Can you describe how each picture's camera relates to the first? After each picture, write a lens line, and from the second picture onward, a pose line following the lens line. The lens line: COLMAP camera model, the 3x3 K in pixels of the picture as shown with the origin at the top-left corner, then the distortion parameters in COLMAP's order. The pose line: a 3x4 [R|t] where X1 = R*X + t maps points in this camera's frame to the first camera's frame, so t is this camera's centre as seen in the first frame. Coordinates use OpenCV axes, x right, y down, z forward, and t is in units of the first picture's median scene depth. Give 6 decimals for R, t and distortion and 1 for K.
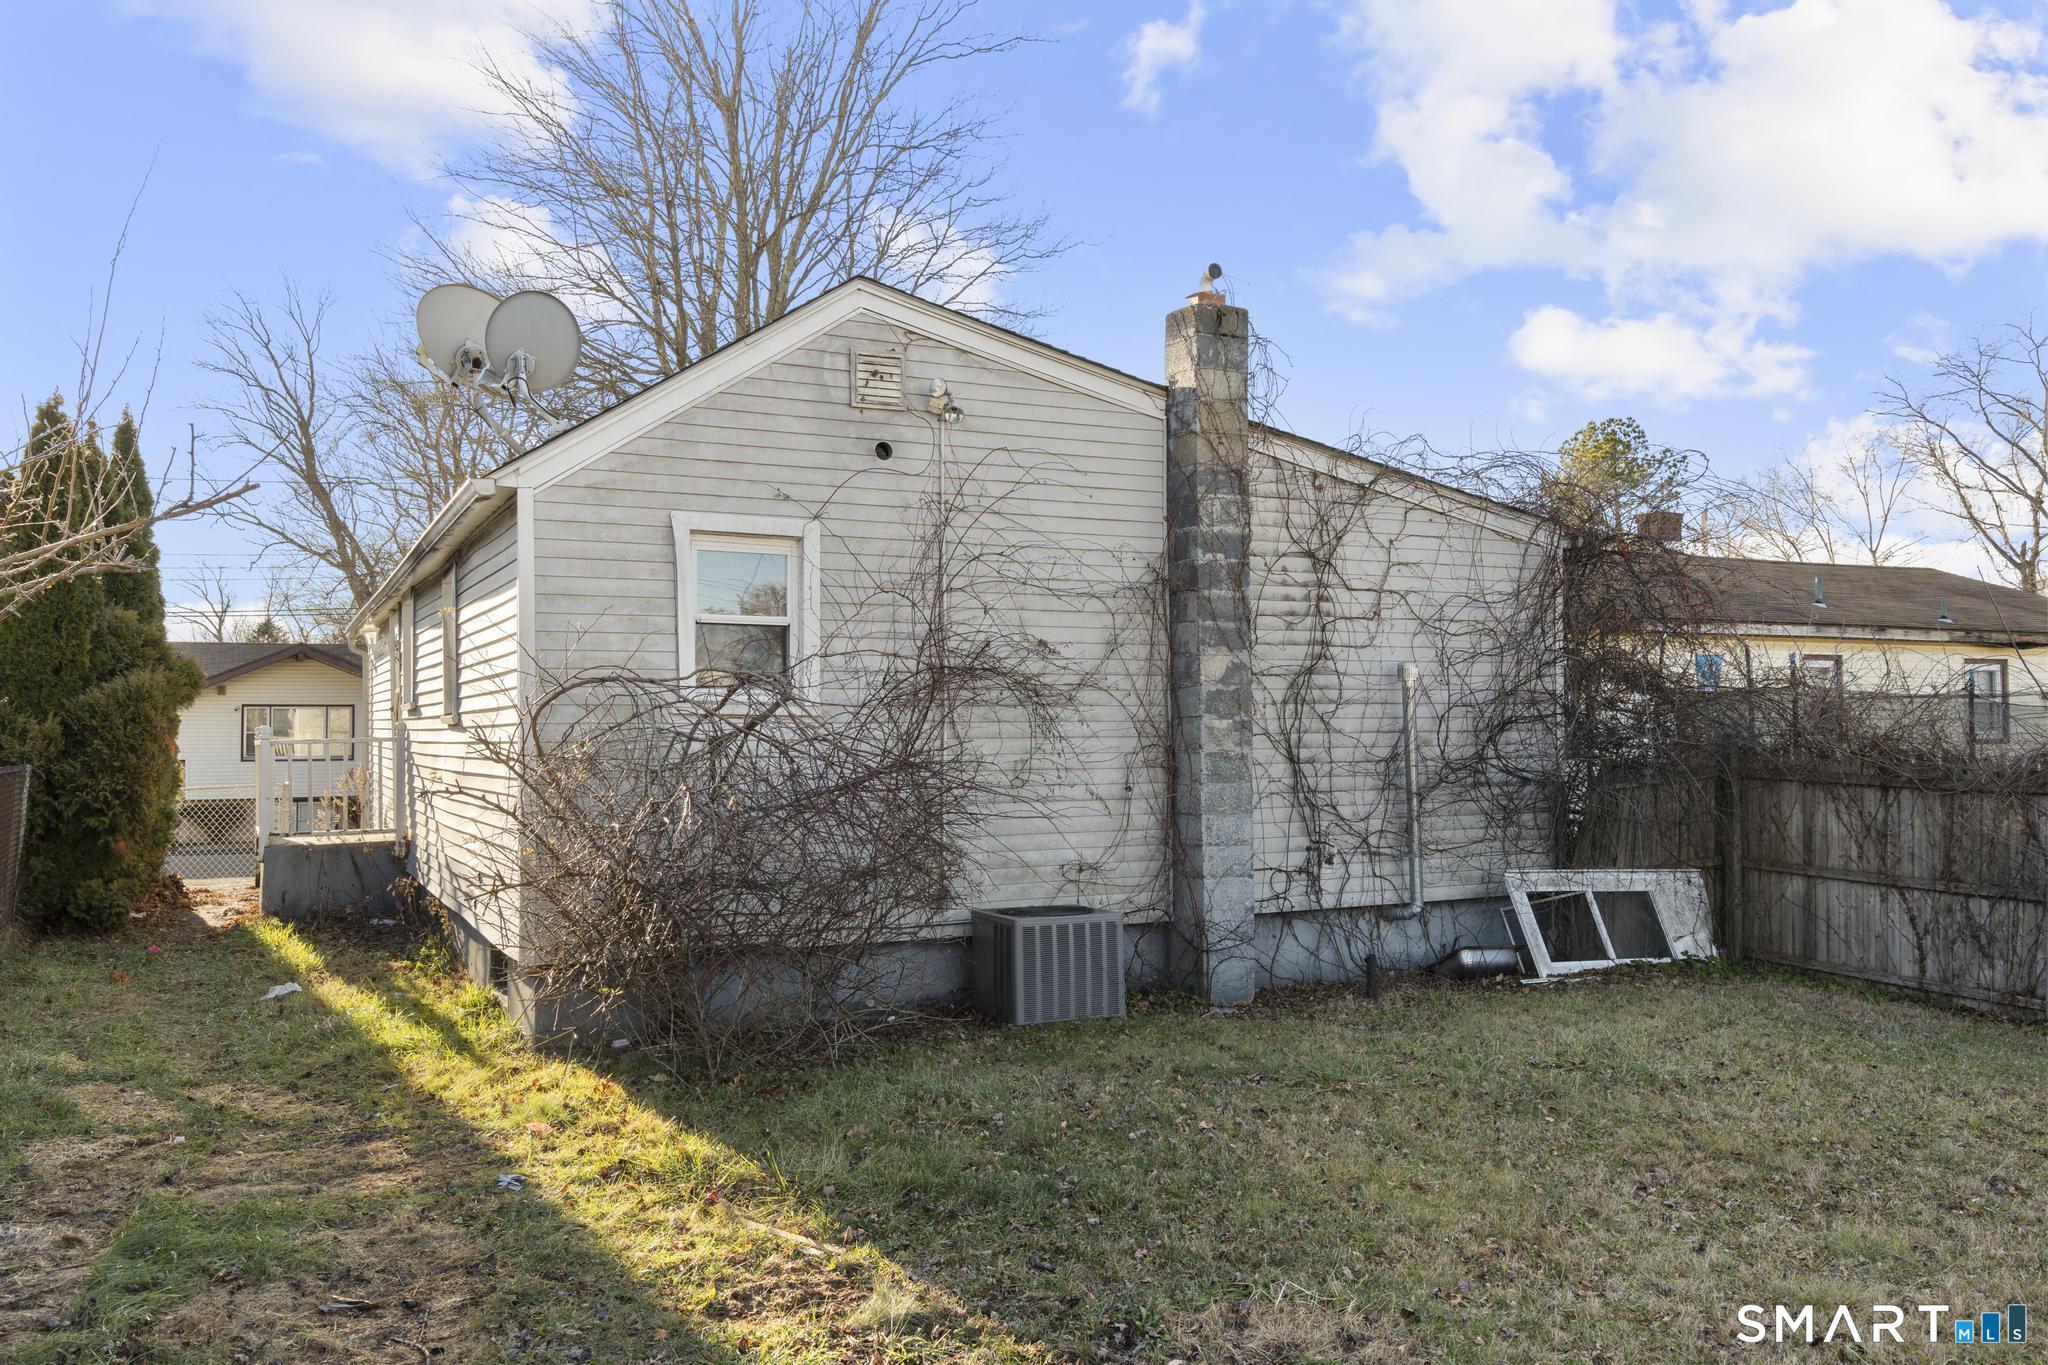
lens RADIAL K [[1611.3, 0, 1024.0], [0, 1611.3, 682.5], [0, 0, 1]] dist [0.000404, 0.001405]
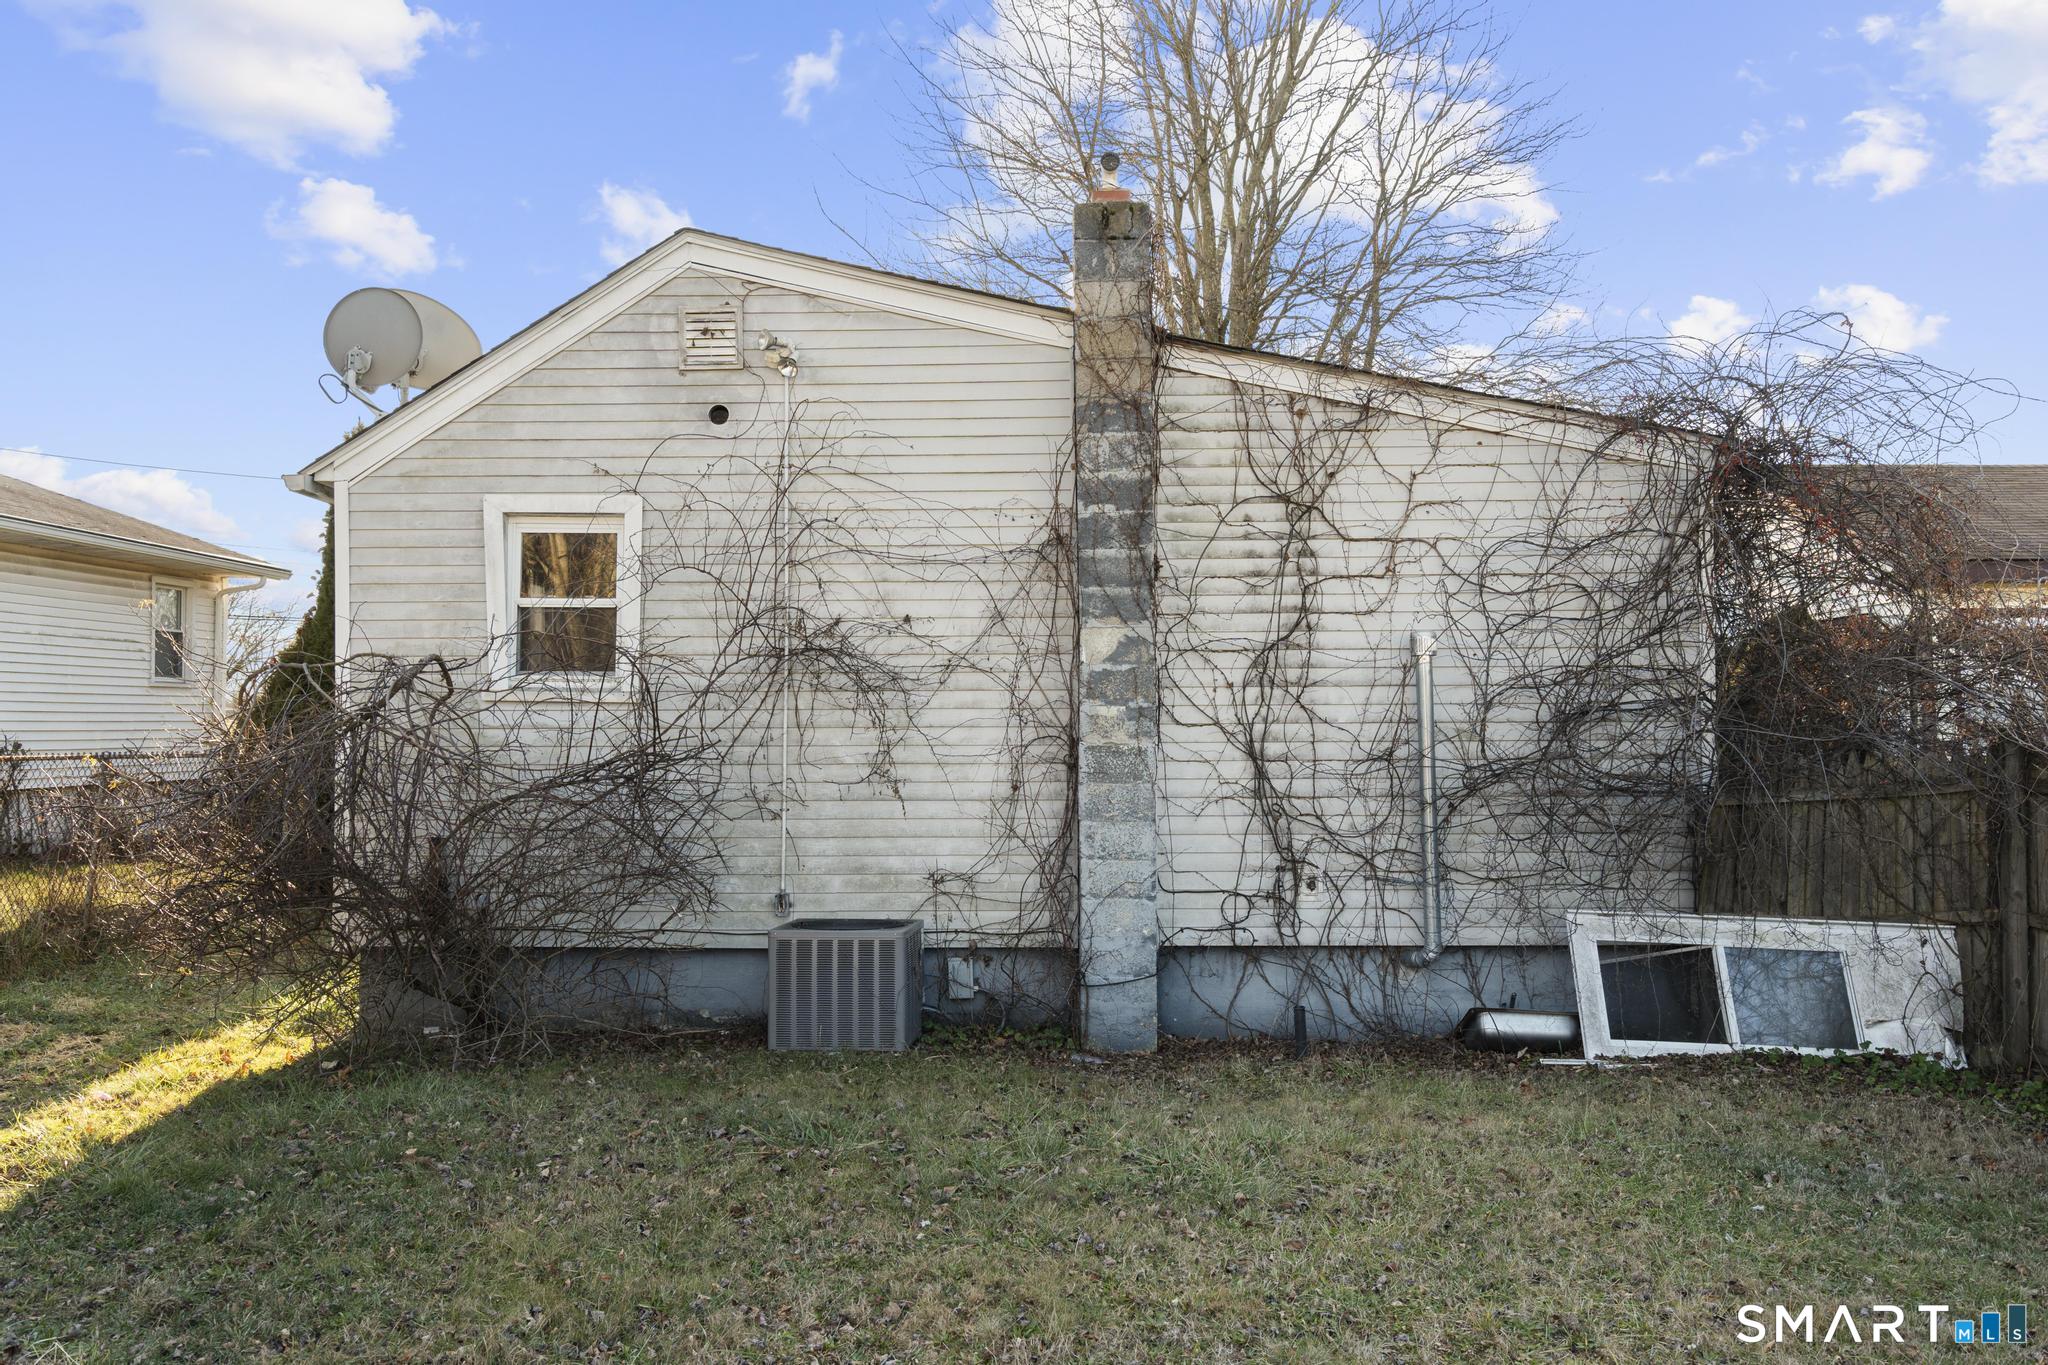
lens RADIAL K [[1693.5, 0, 1024.0], [0, 1693.5, 682.5], [0, 0, 1]] dist [0.004919, -0.003474]
pose [[0.877237, -0.008819, -0.479976, 0.469091], [0.011080, 0.999937, 0.001878, 0.008327], [0.479929, -0.006965, 0.877280, 0.206859]]
